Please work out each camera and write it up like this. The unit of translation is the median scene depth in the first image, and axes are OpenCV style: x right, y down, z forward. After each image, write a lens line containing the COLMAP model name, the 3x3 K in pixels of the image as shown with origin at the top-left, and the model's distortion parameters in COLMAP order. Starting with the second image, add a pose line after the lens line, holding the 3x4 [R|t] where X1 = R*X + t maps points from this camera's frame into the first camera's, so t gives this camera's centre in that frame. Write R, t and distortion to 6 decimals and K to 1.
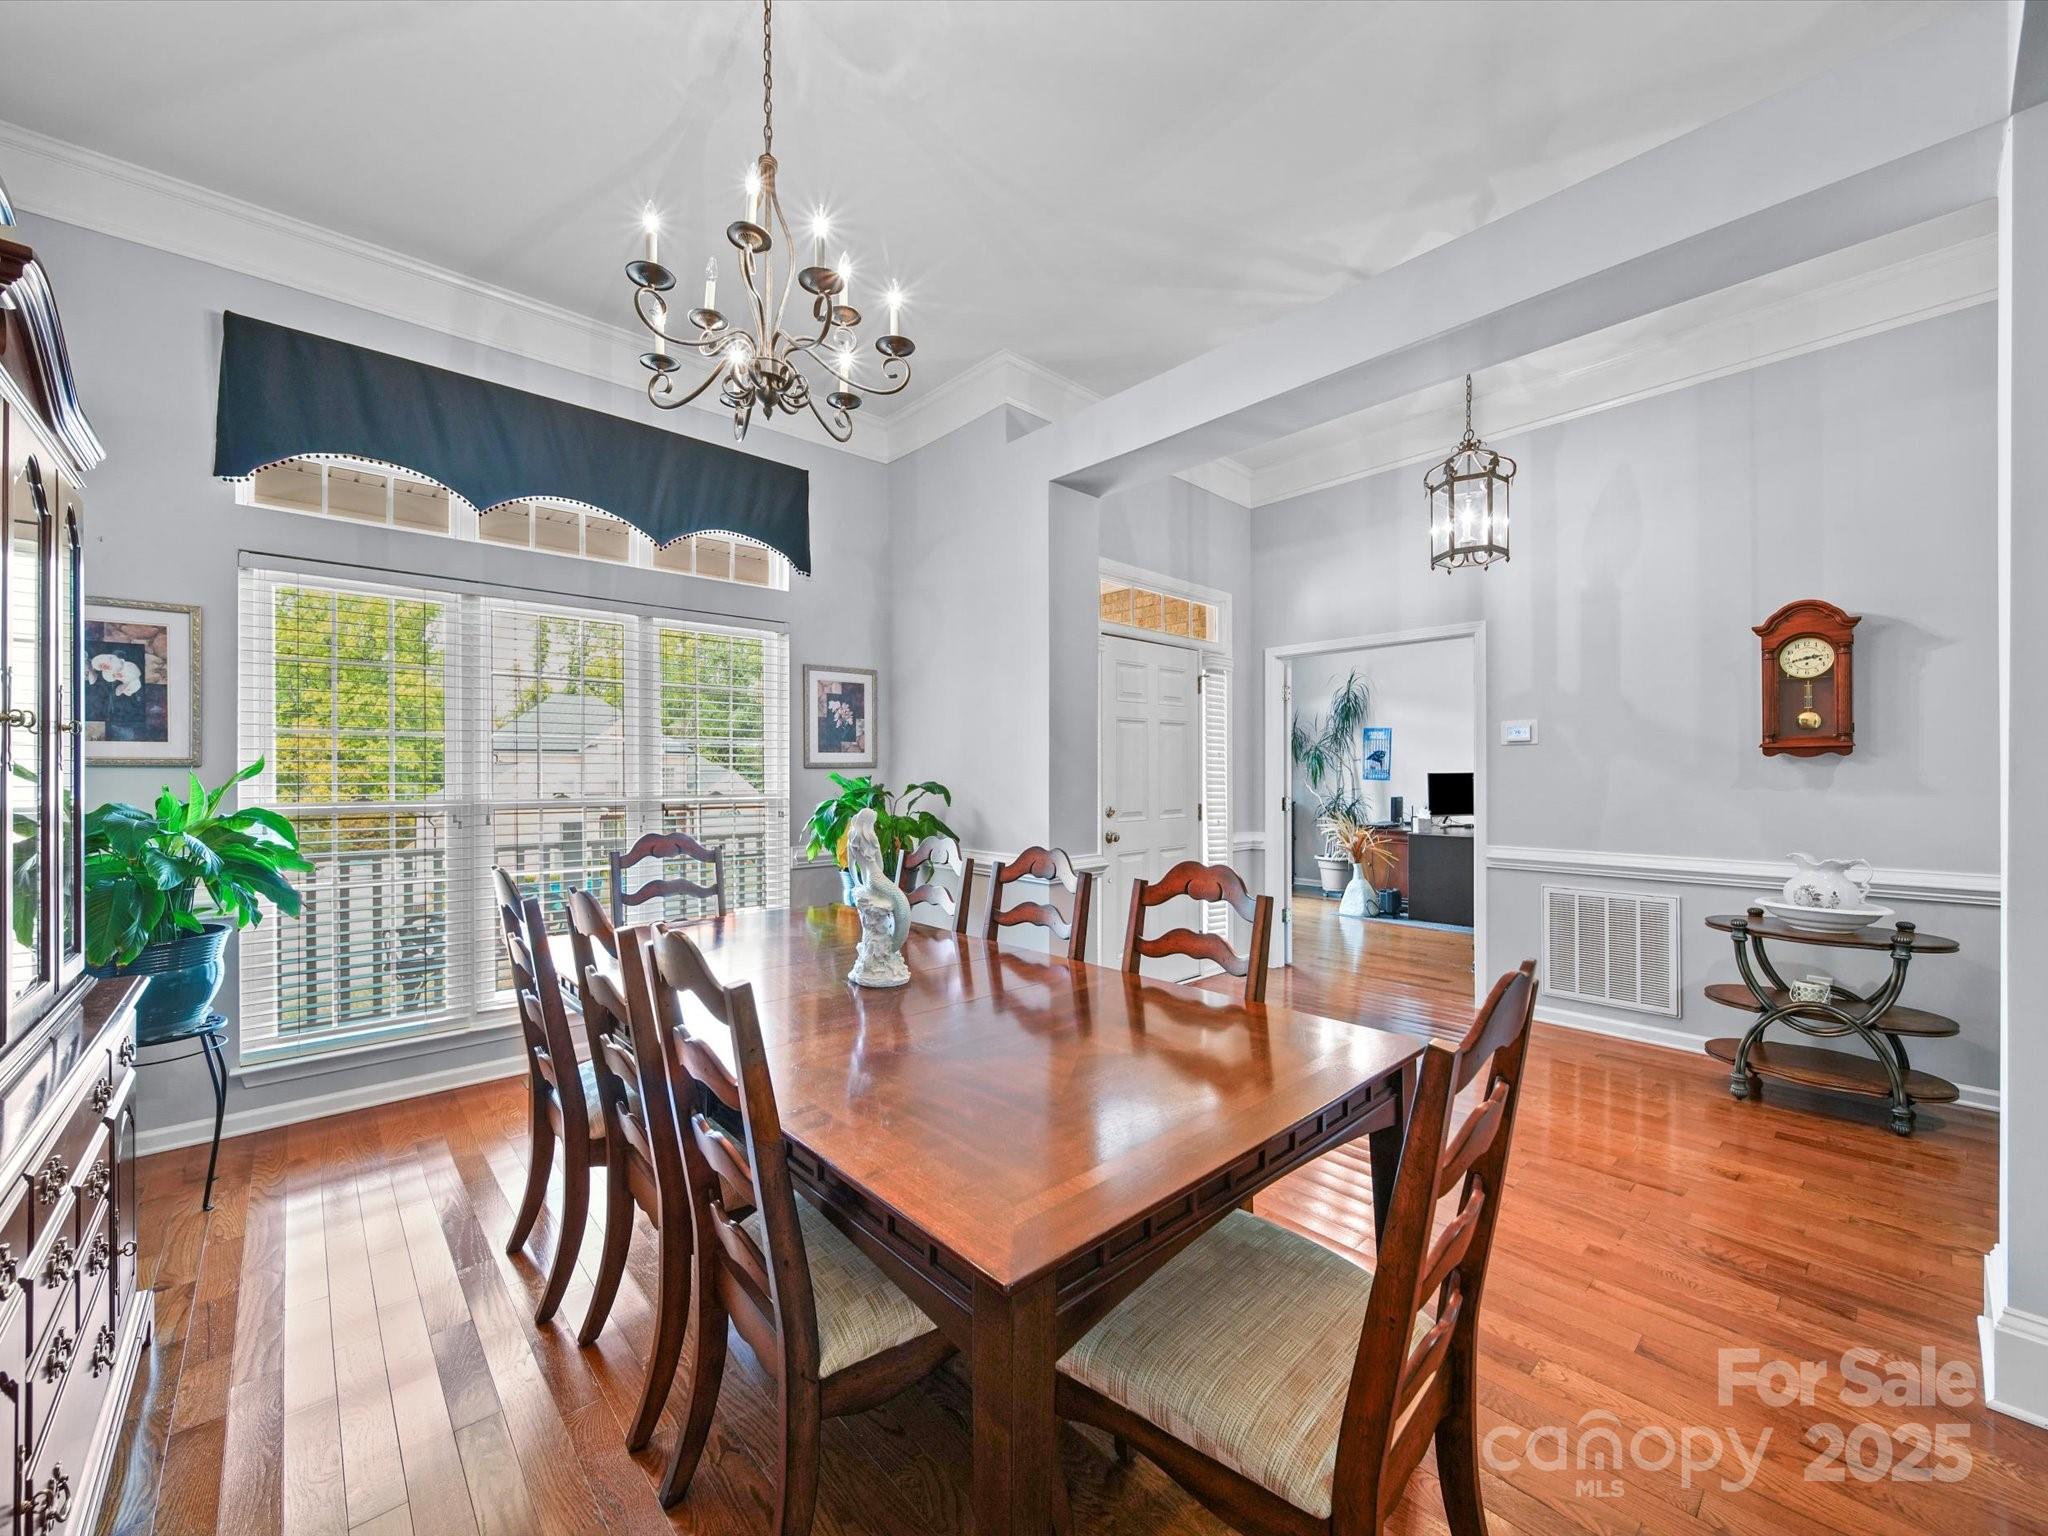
lens RADIAL K [[818.6, 0, 1028.8], [0, 818.6, 779.0], [0, 0, 1]] dist [0.002324, -0.000540]
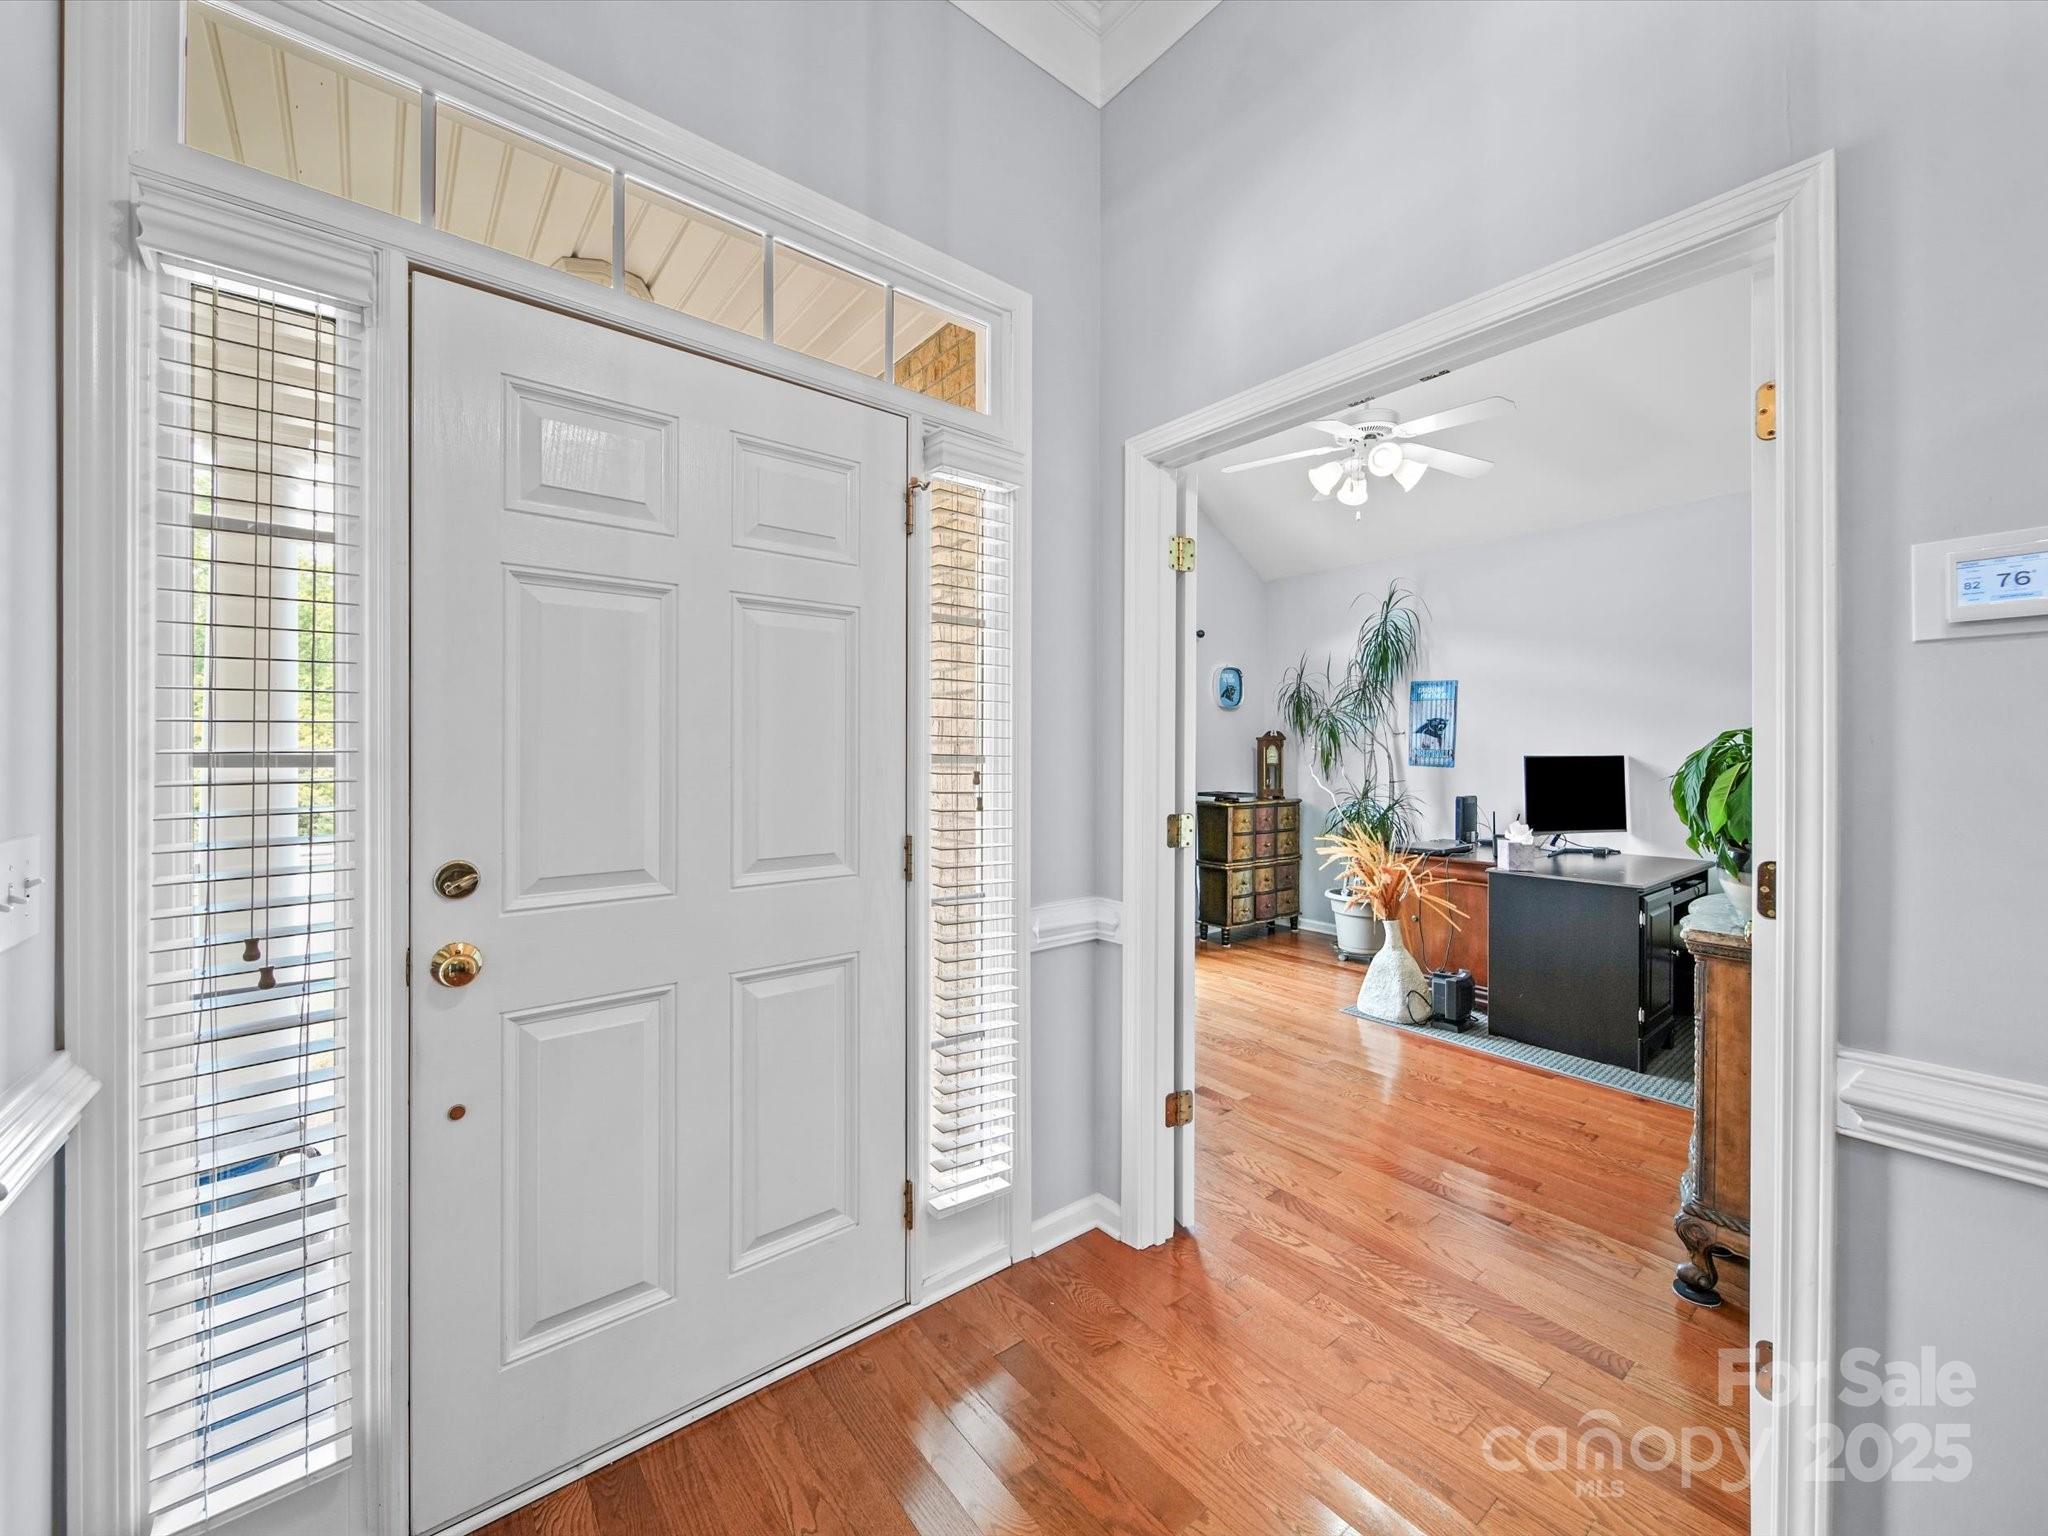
lens RADIAL K [[818.6, 0, 1024.5], [0, 818.6, 756.9], [0, 0, 1]] dist [0.002324, -0.000540]
pose [[0.997381, 0.004832, -0.072169, 0.200004], [-0.005100, 0.999981, -0.003529, -0.002602], [0.072151, 0.003888, 0.997386, 0.445803]]
